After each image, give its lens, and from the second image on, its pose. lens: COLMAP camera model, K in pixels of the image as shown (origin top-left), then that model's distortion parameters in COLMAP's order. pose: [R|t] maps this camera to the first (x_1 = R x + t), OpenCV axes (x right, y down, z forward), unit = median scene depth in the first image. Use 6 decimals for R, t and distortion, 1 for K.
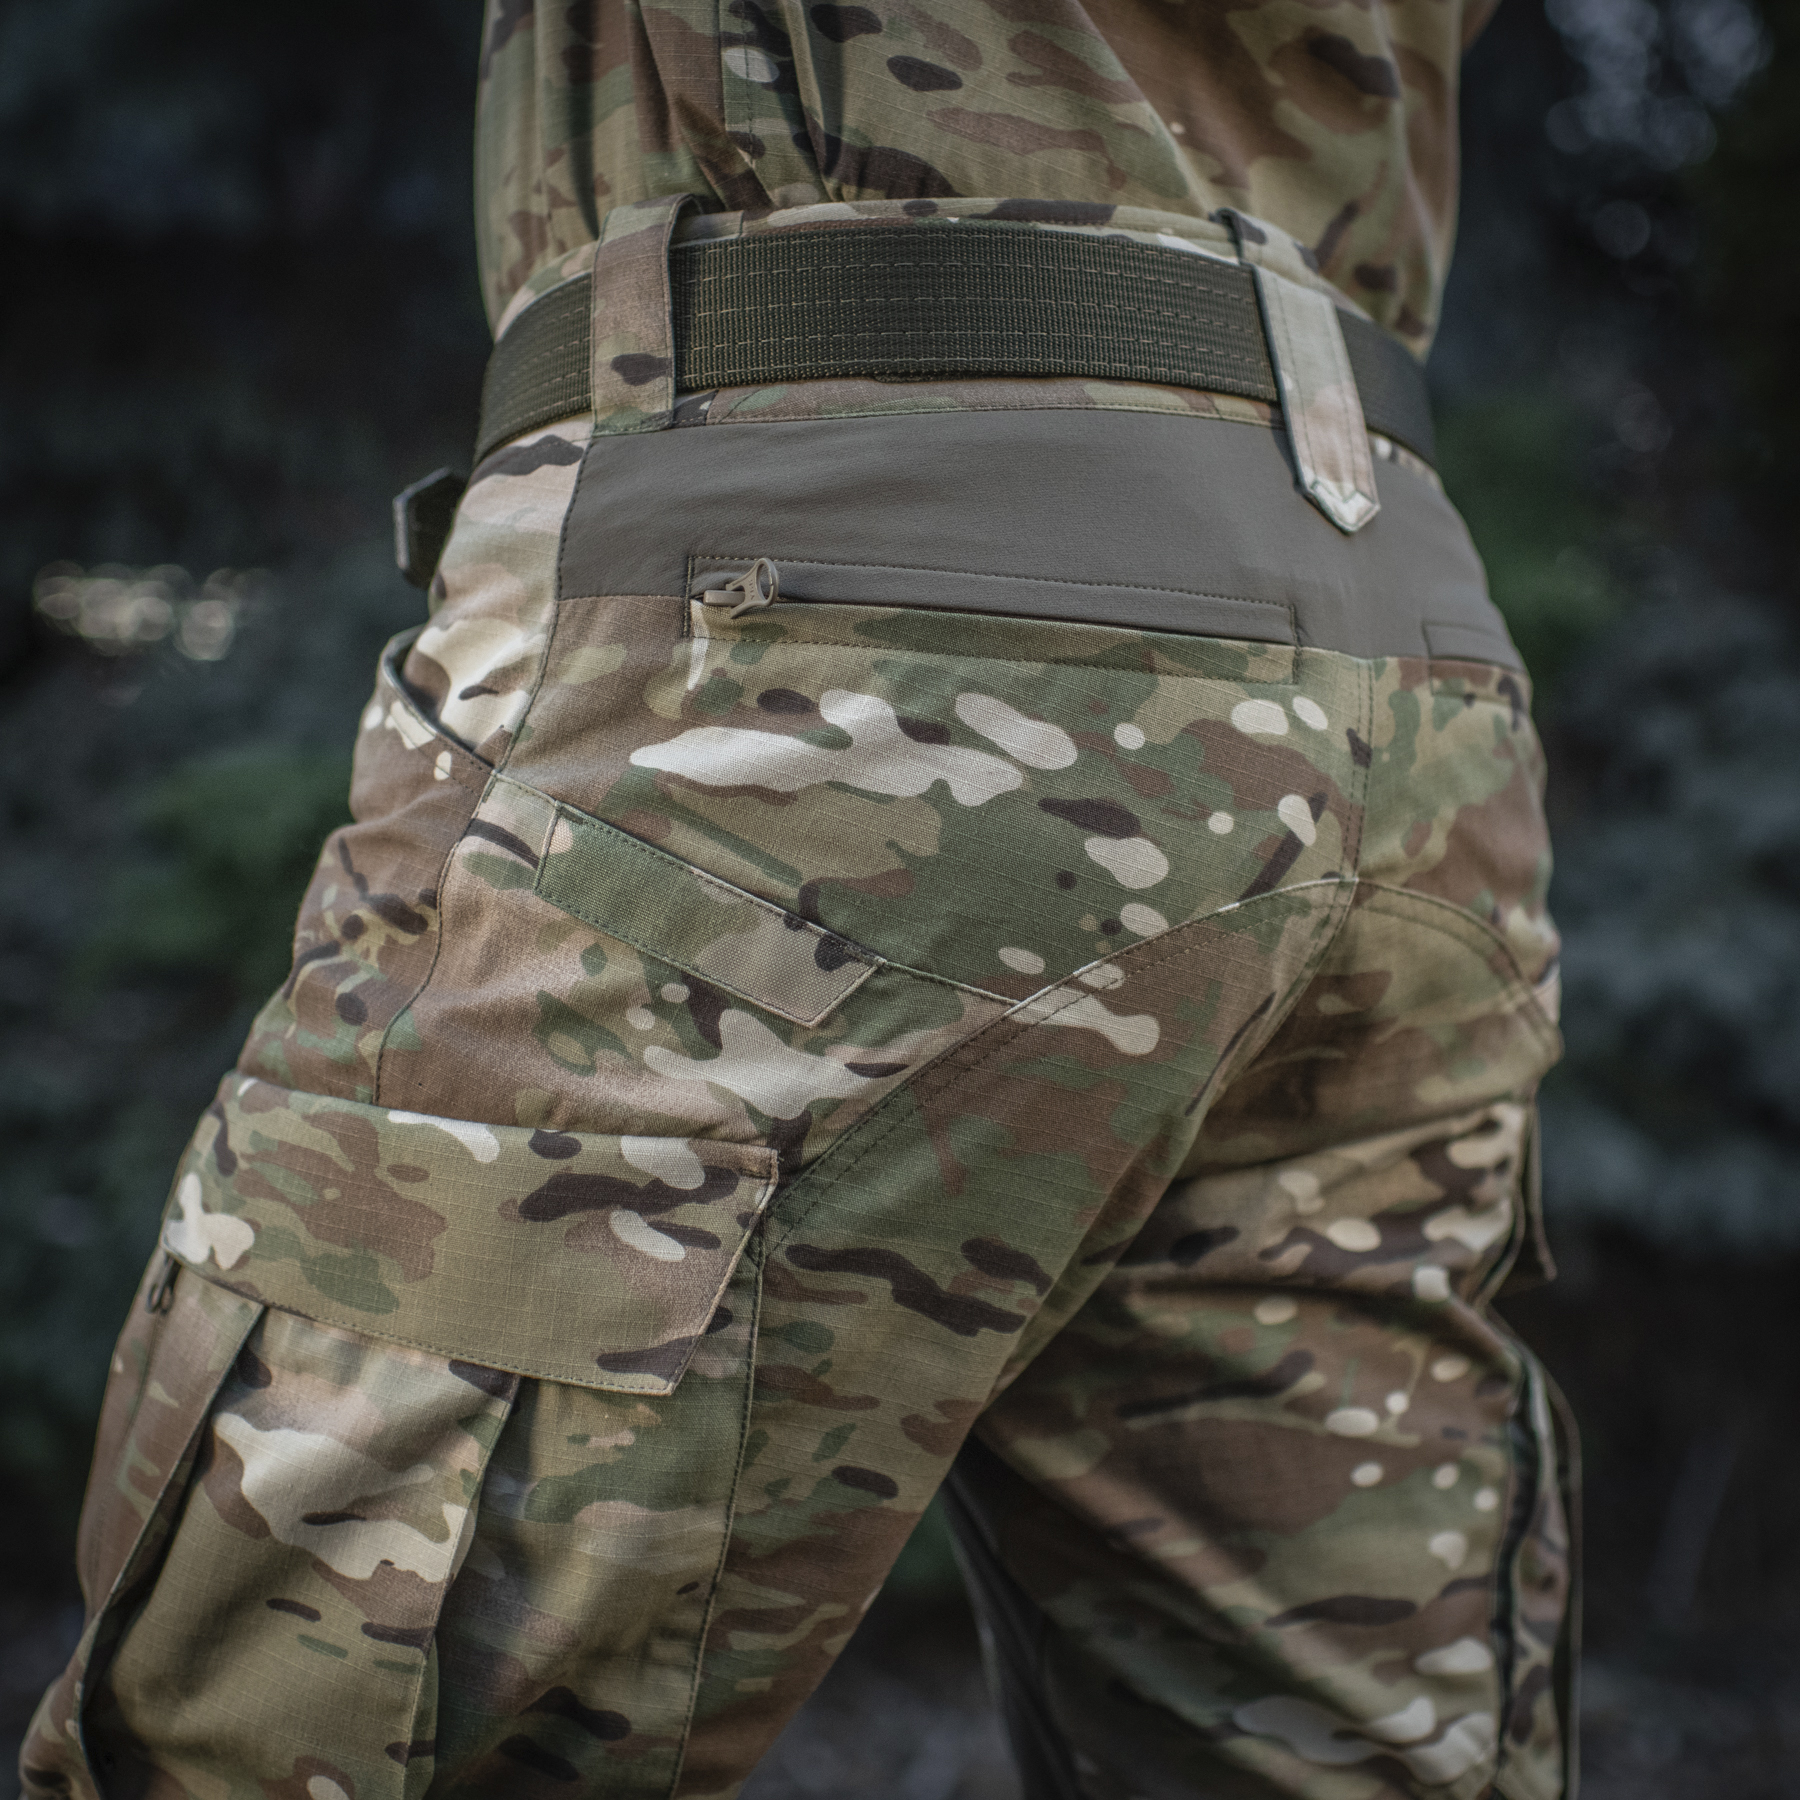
lens RADIAL K [[2399.8, 0, 967.7], [0, 2399.8, 905.0], [0, 0, 1]] dist [-0.075506, 0.032532]
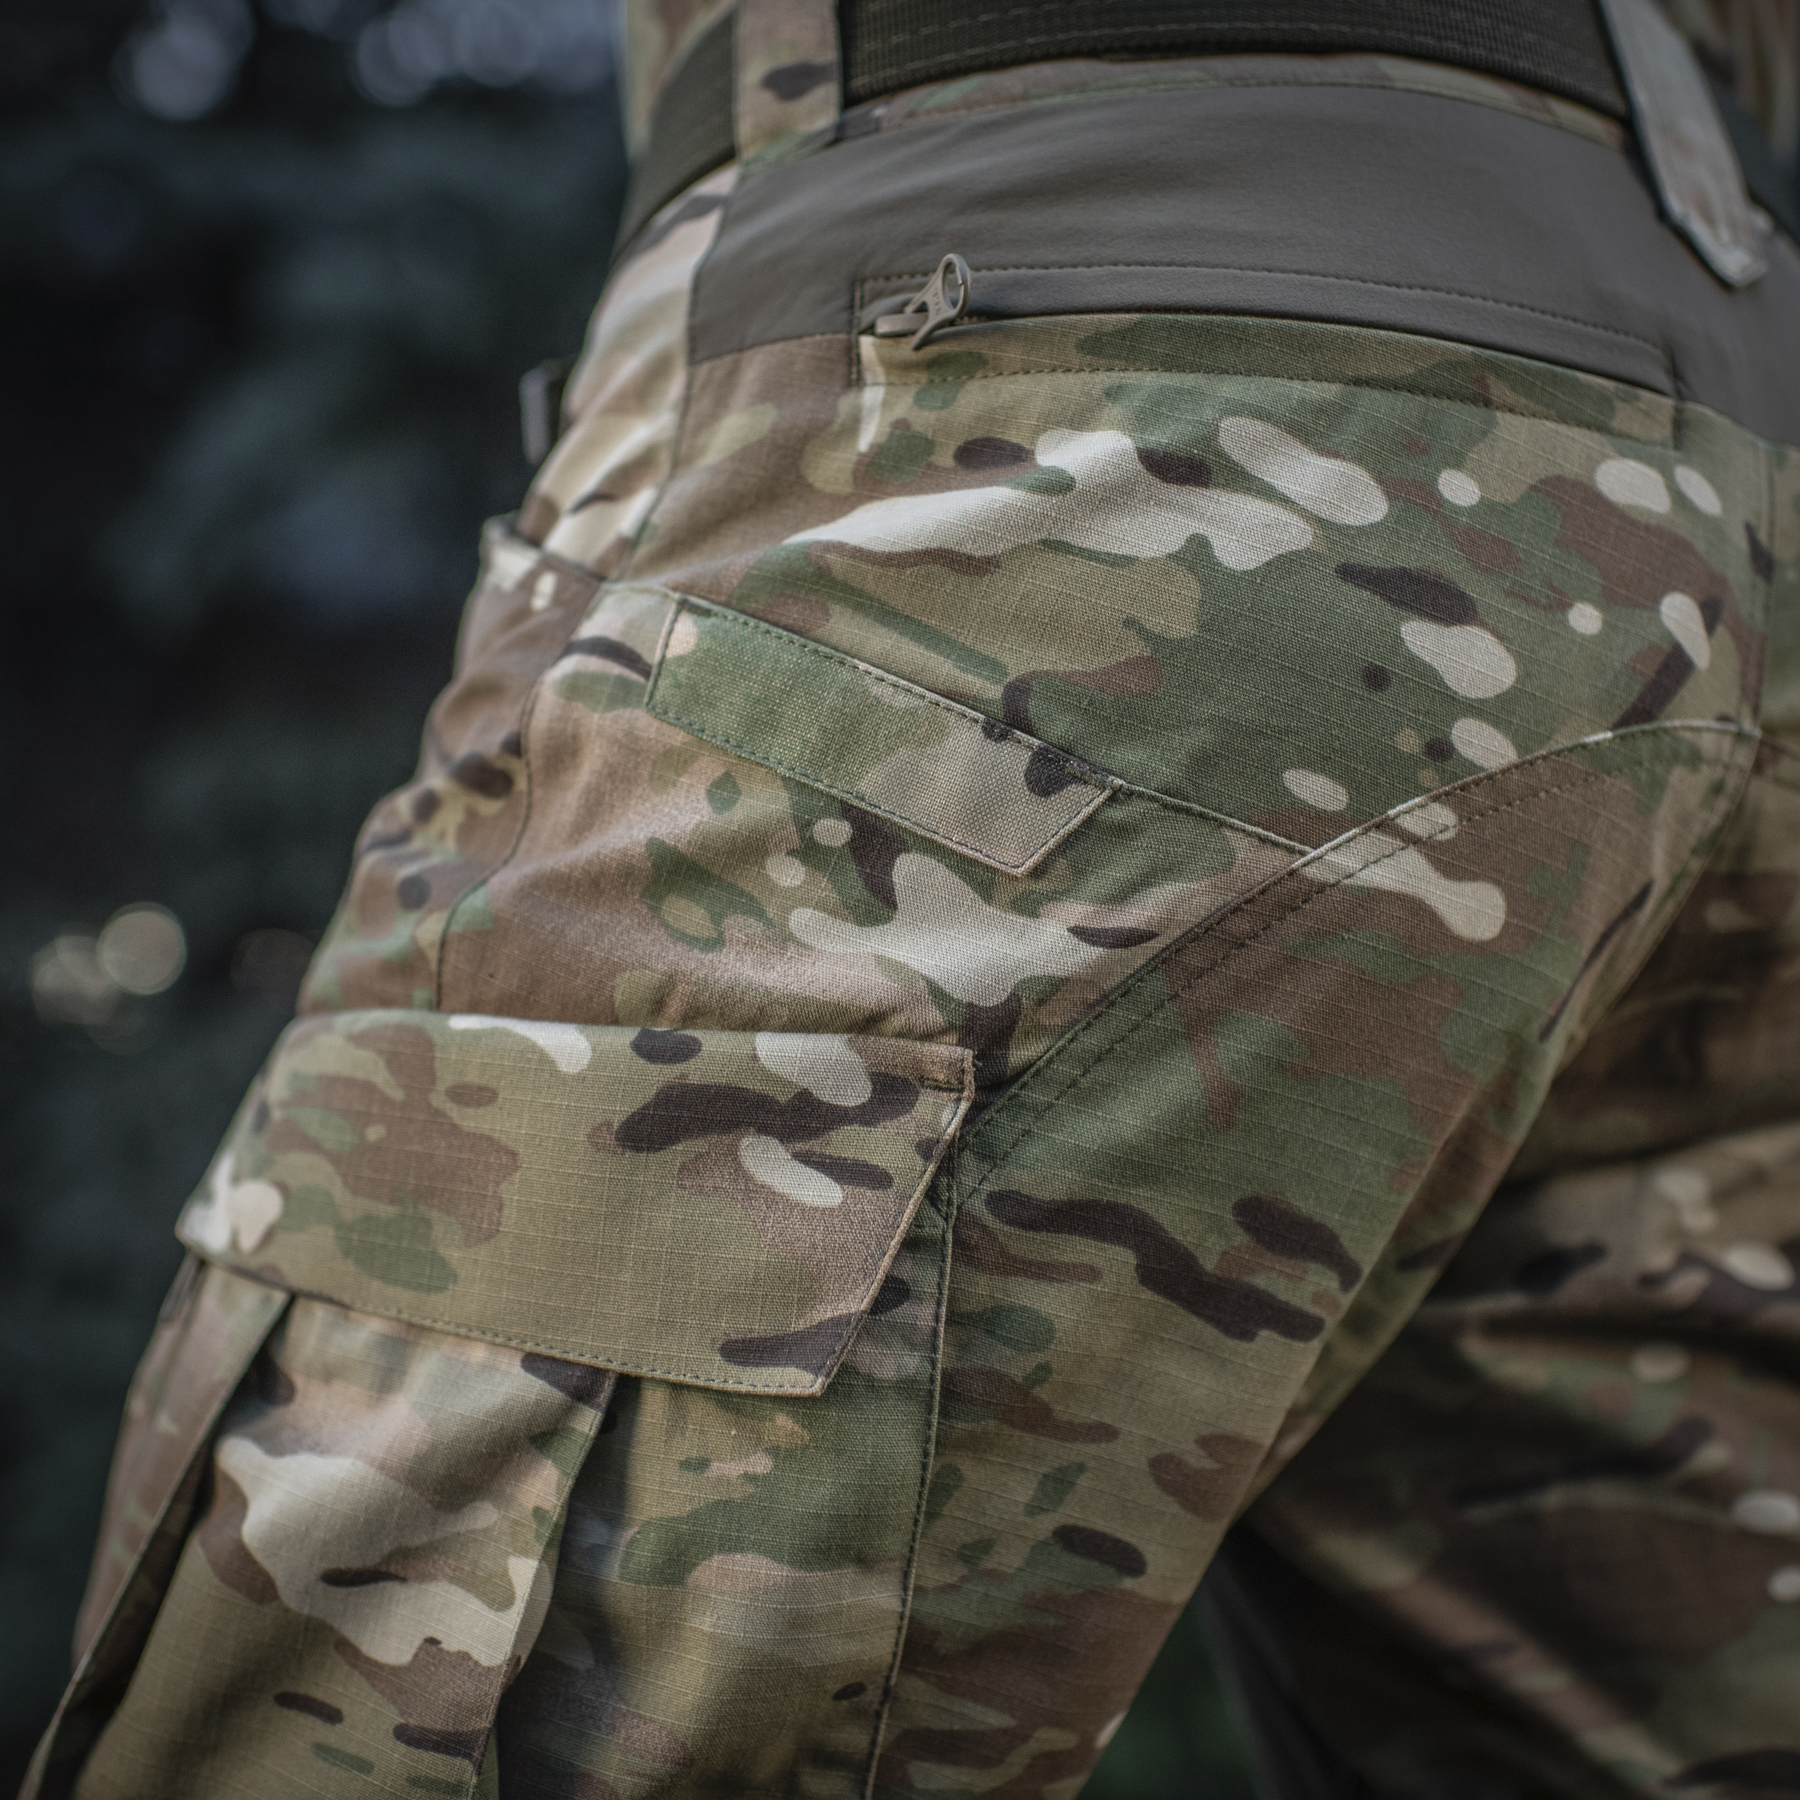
lens RADIAL K [[2399.8, 0, 967.7], [0, 2399.8, 905.0], [0, 0, 1]] dist [-0.075506, 0.032532]
pose [[0.994937, -0.009136, -0.100088, -0.009082], [-0.000867, 0.995043, -0.099444, 0.126155], [0.100500, 0.099028, 0.989997, 0.281954]]
